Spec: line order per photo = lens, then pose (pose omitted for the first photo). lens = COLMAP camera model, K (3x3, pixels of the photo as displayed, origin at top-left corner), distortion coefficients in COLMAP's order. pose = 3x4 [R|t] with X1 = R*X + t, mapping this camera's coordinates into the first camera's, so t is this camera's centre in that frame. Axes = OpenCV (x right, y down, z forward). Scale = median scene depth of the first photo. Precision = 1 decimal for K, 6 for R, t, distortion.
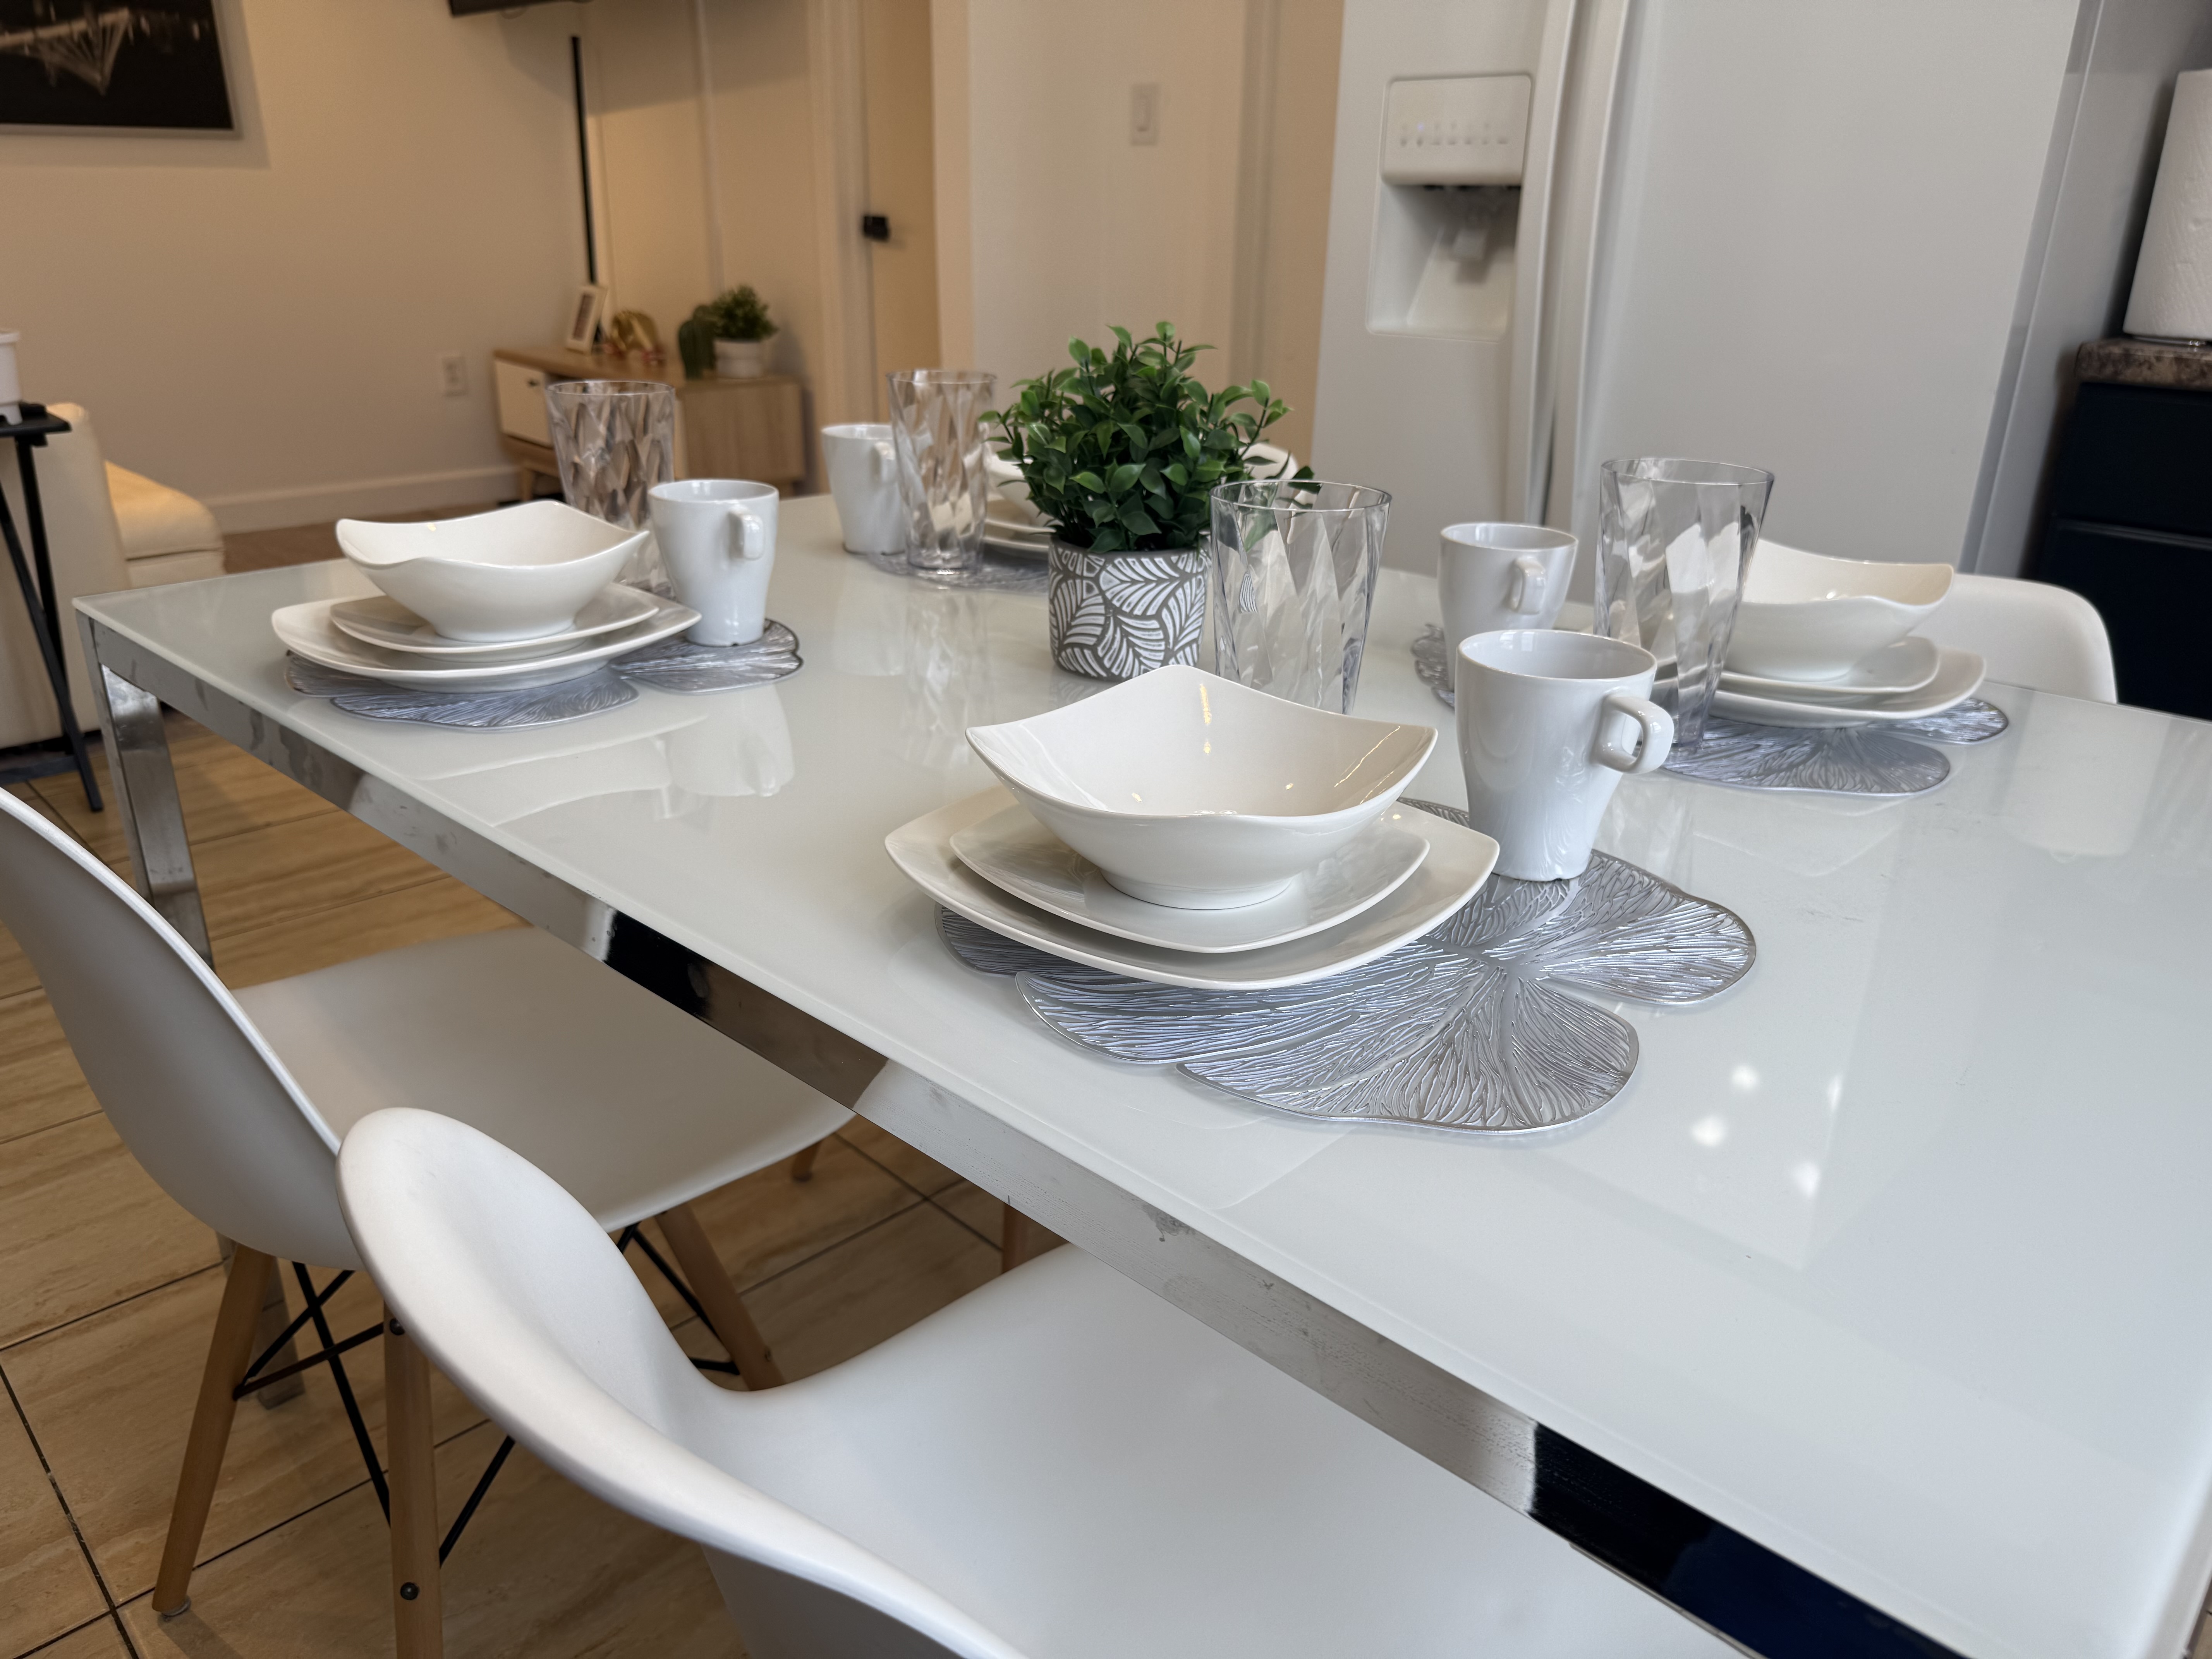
lens RADIAL K [[1585.4, 0, 1106.2], [0, 1585.4, 829.3], [0, 0, 1]] dist [-0.001861, -0.001082]
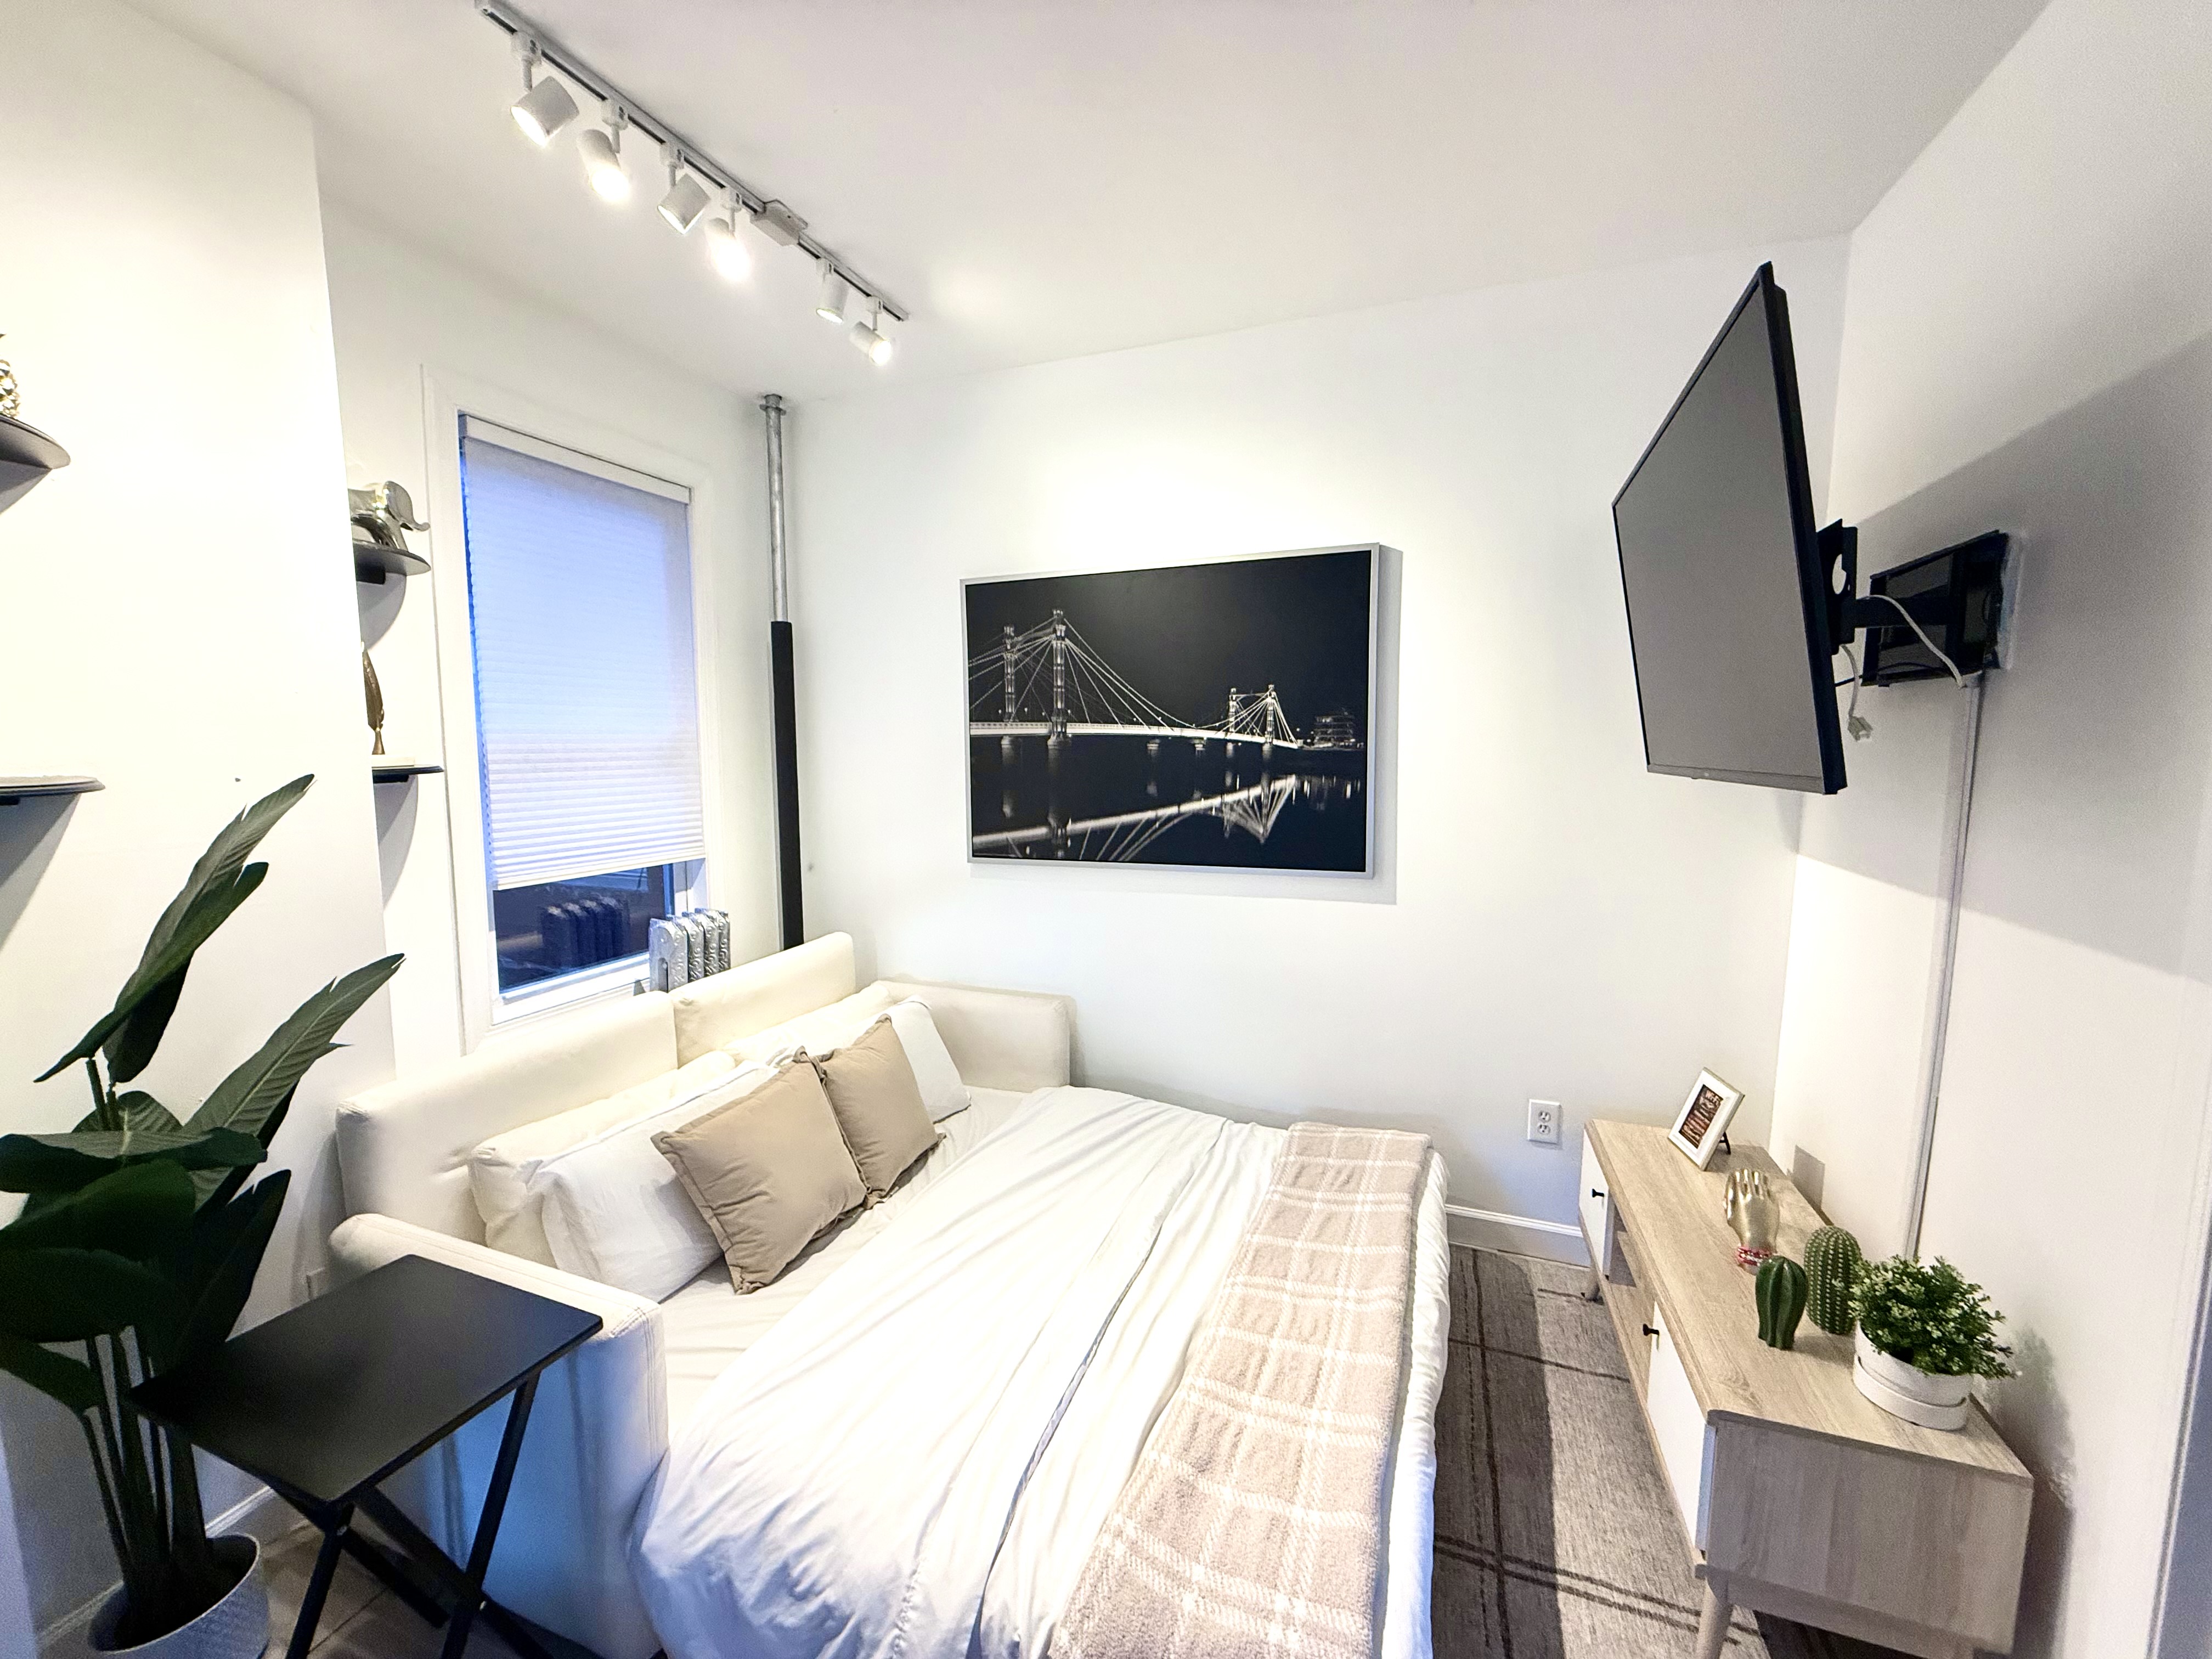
lens RADIAL K [[874.7, 0, 1101.9], [0, 874.7, 838.4], [0, 0, 1]] dist [0.000726, -0.000553]
pose [[0.417491, 0.088743, -0.904337, -0.097123], [-0.324223, 0.944261, -0.057018, -0.397182], [0.848870, 0.317011, 0.422993, 0.630916]]
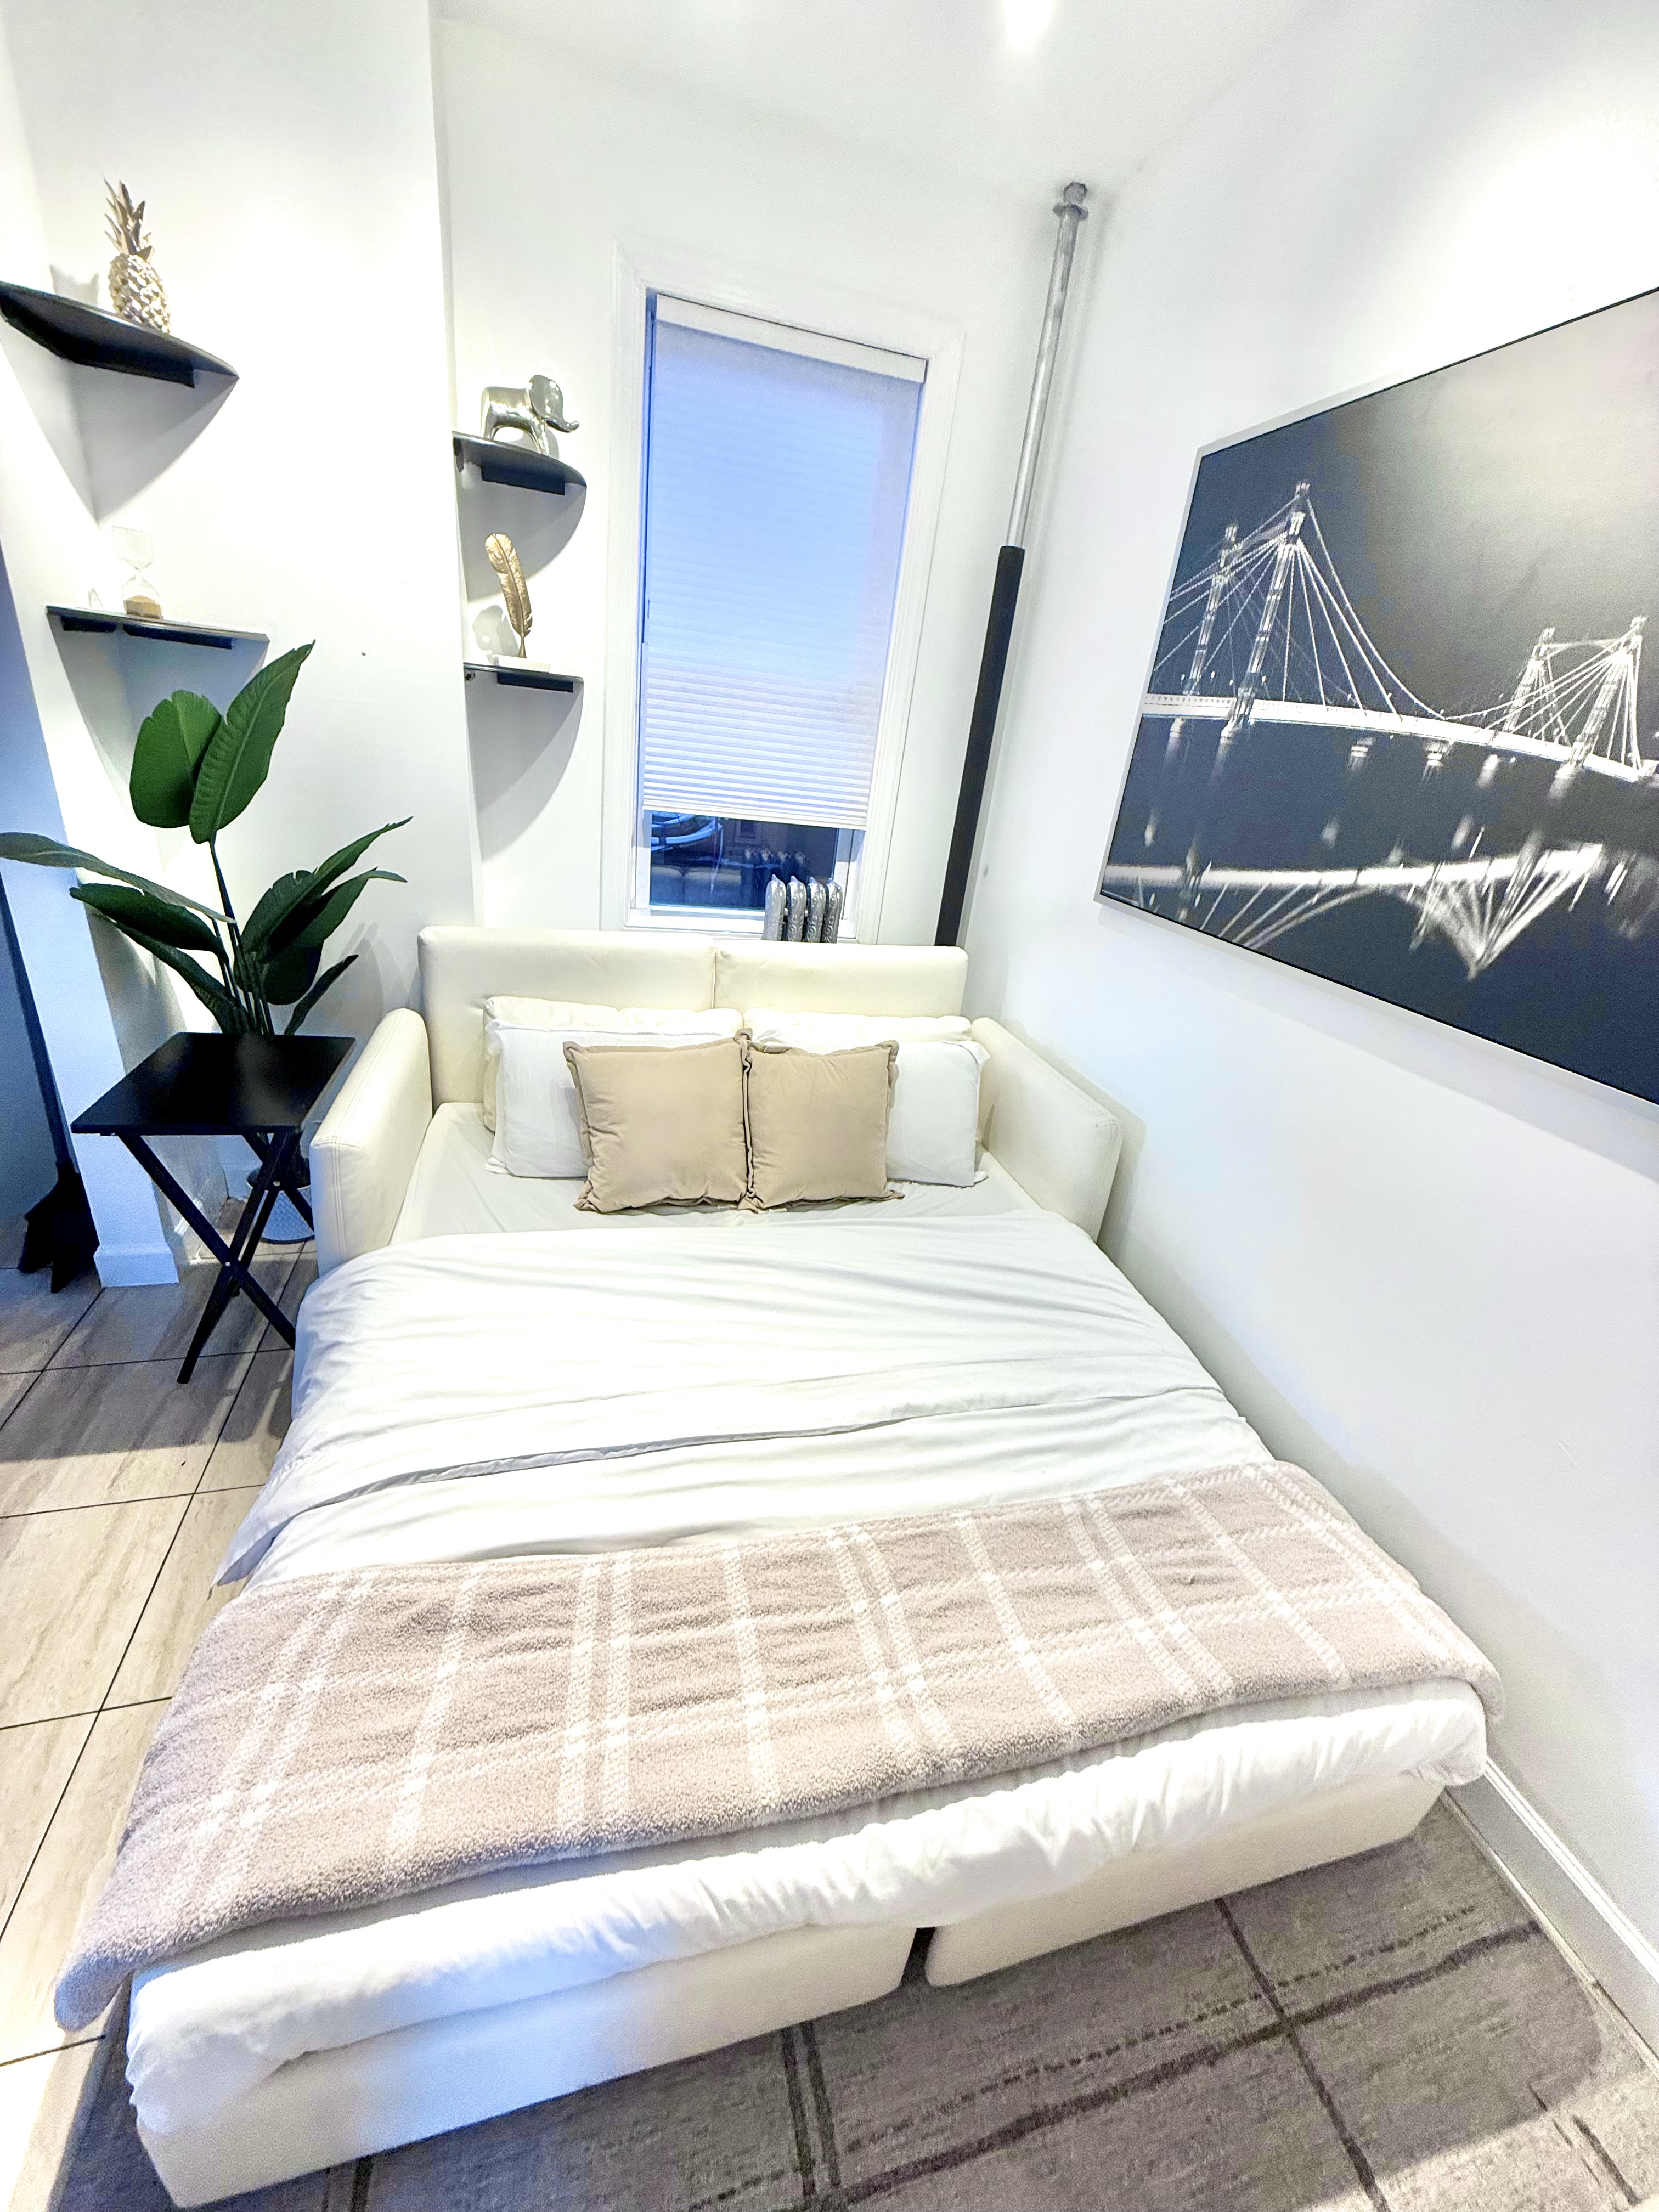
lens RADIAL K [[874.7, 0, 827.0], [0, 874.7, 1103.3], [0, 0, 1]] dist [0.000726, -0.000553]
pose [[-0.485923, 0.290780, -0.824213, -0.246551], [-0.429497, 0.741867, 0.514942, -0.500361], [0.761191, 0.604219, -0.235601, 0.936123]]
